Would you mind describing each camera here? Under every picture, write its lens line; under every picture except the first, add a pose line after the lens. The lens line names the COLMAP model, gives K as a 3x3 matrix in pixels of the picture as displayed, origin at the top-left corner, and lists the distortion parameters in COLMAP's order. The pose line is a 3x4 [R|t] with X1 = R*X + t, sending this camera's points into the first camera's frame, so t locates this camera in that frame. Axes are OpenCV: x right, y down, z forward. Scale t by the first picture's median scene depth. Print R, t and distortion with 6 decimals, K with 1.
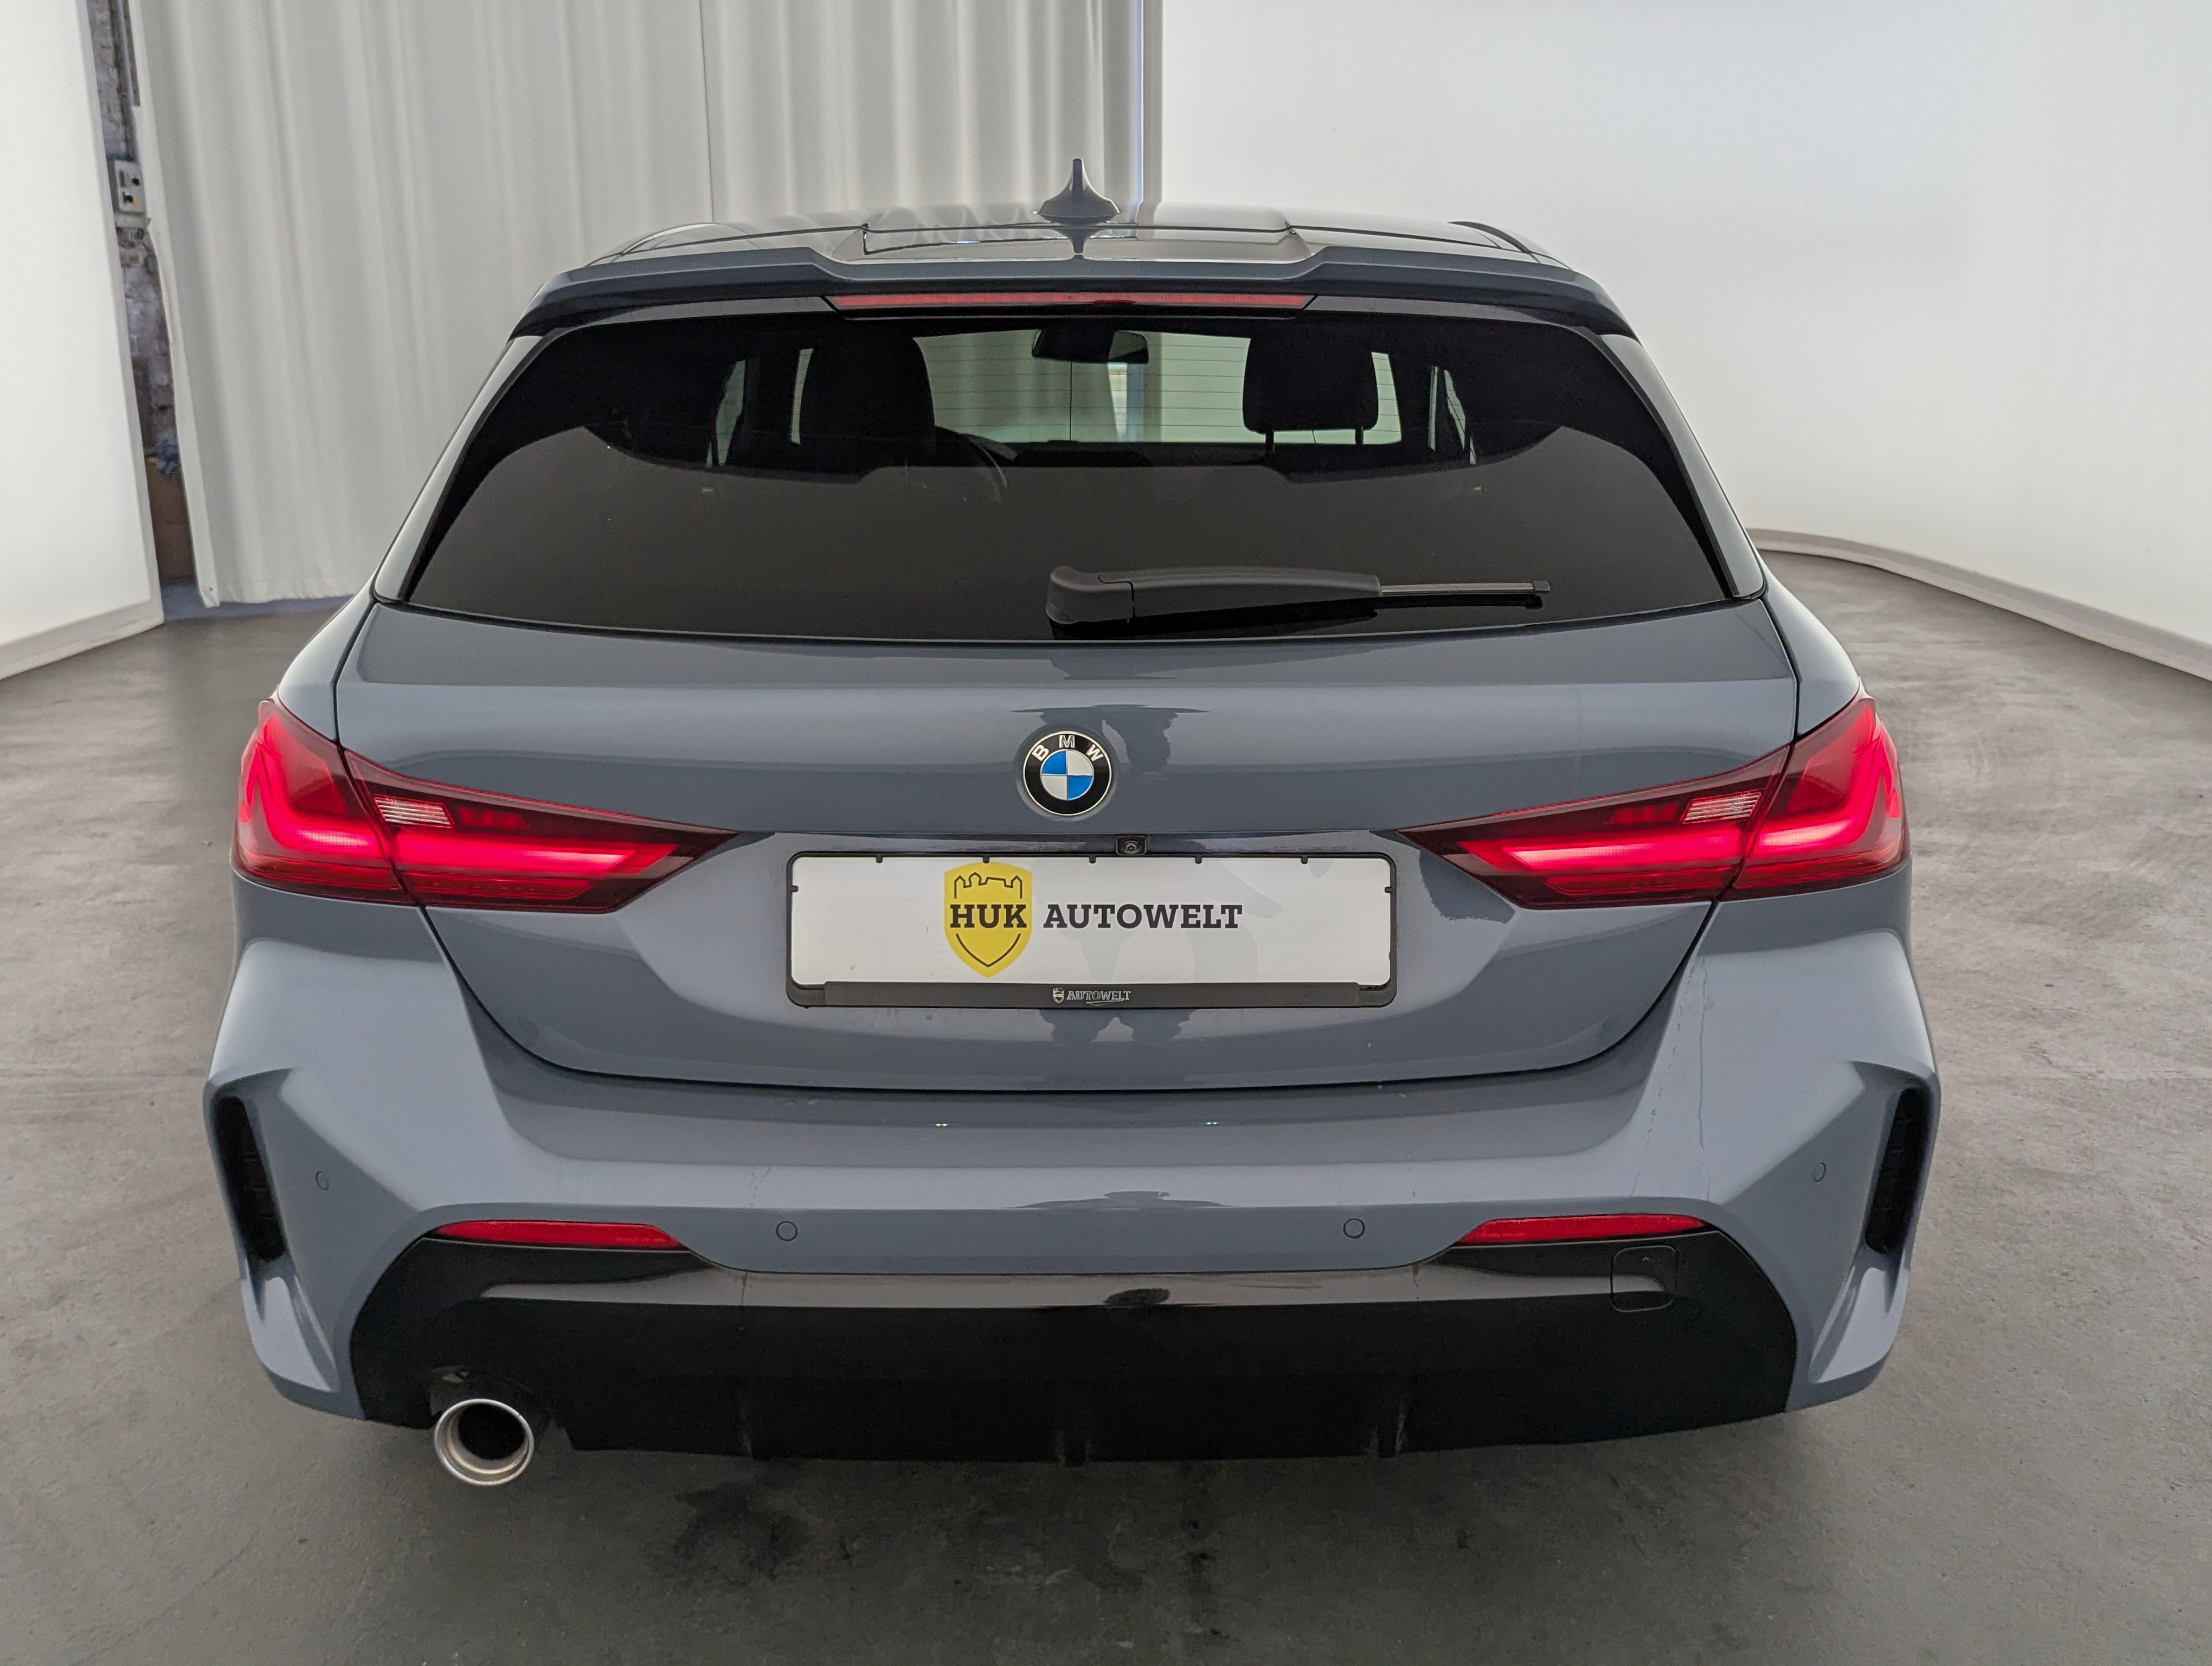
lens RADIAL K [[1963.4, 0, 1106.0], [0, 1963.4, 833.0], [0, 0, 1]] dist [0.069277, -0.003251]
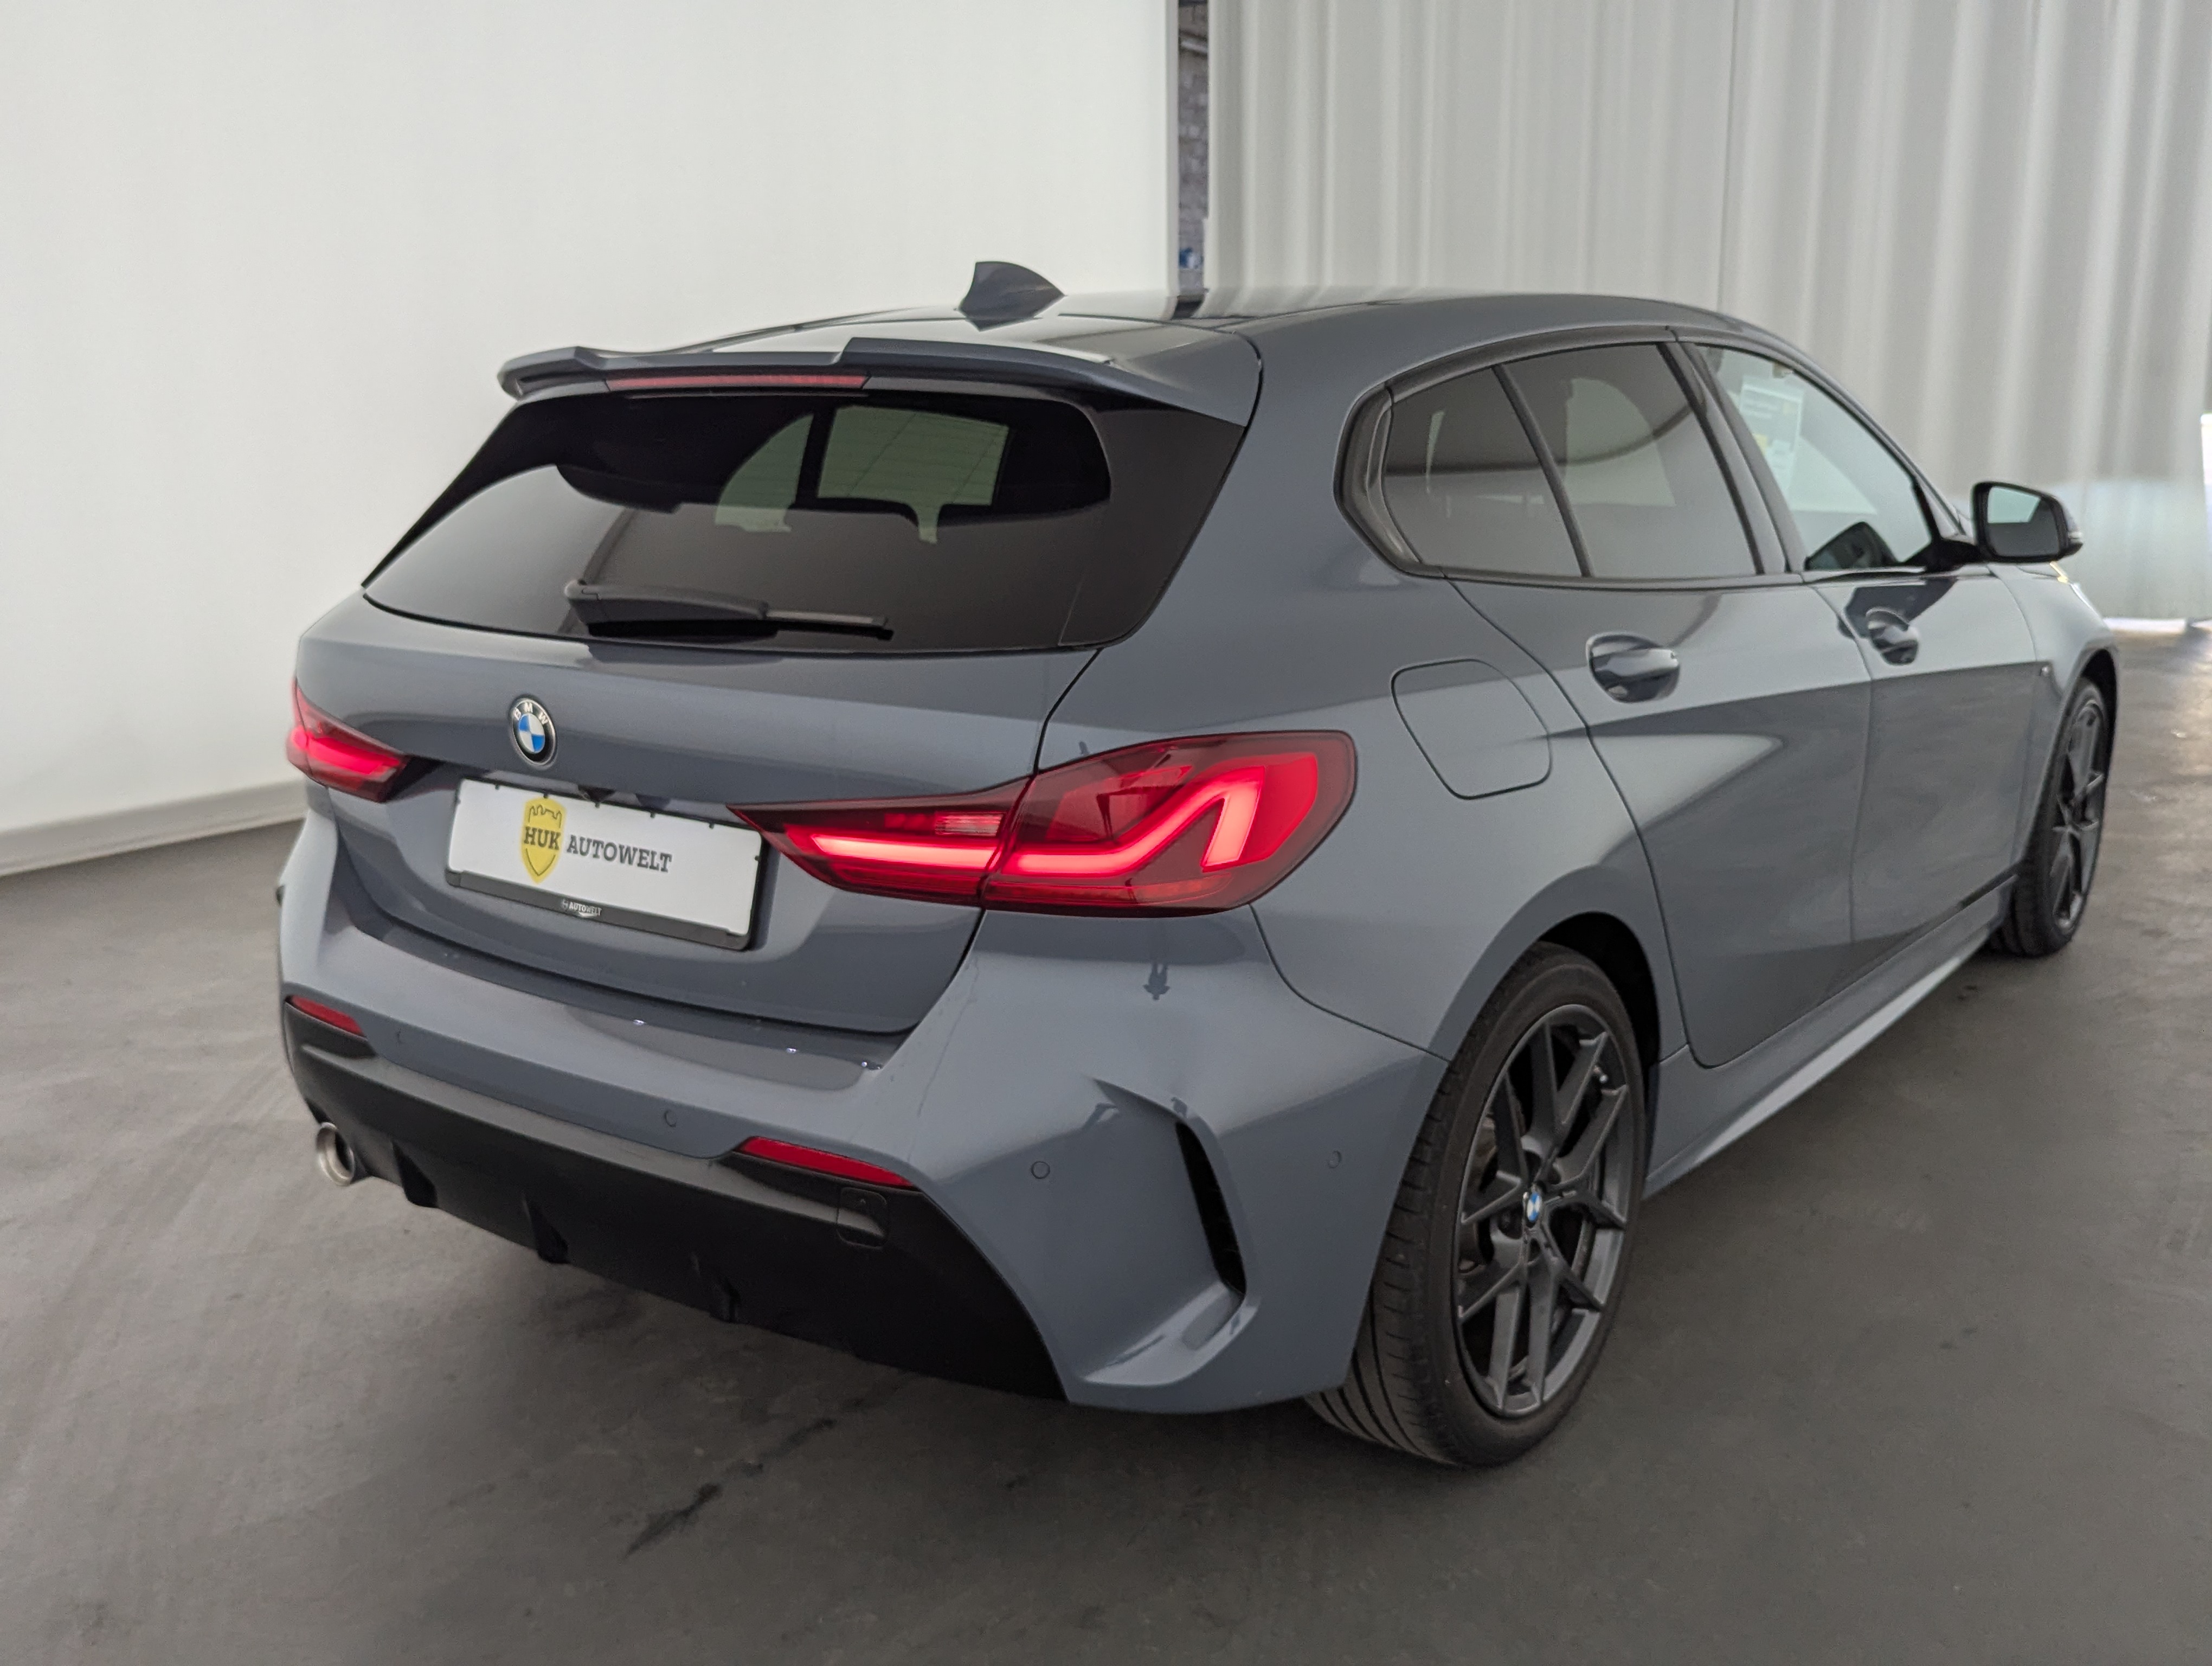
lens RADIAL K [[2078.8, 0, 1129.6], [0, 2078.8, 829.9], [0, 0, 1]] dist [0.031271, -0.012532]
pose [[0.788502, 0.120614, -0.603090, 1.110262], [-0.143991, 0.989532, 0.009641, -0.034725], [0.597940, 0.079238, 0.797615, 0.105536]]
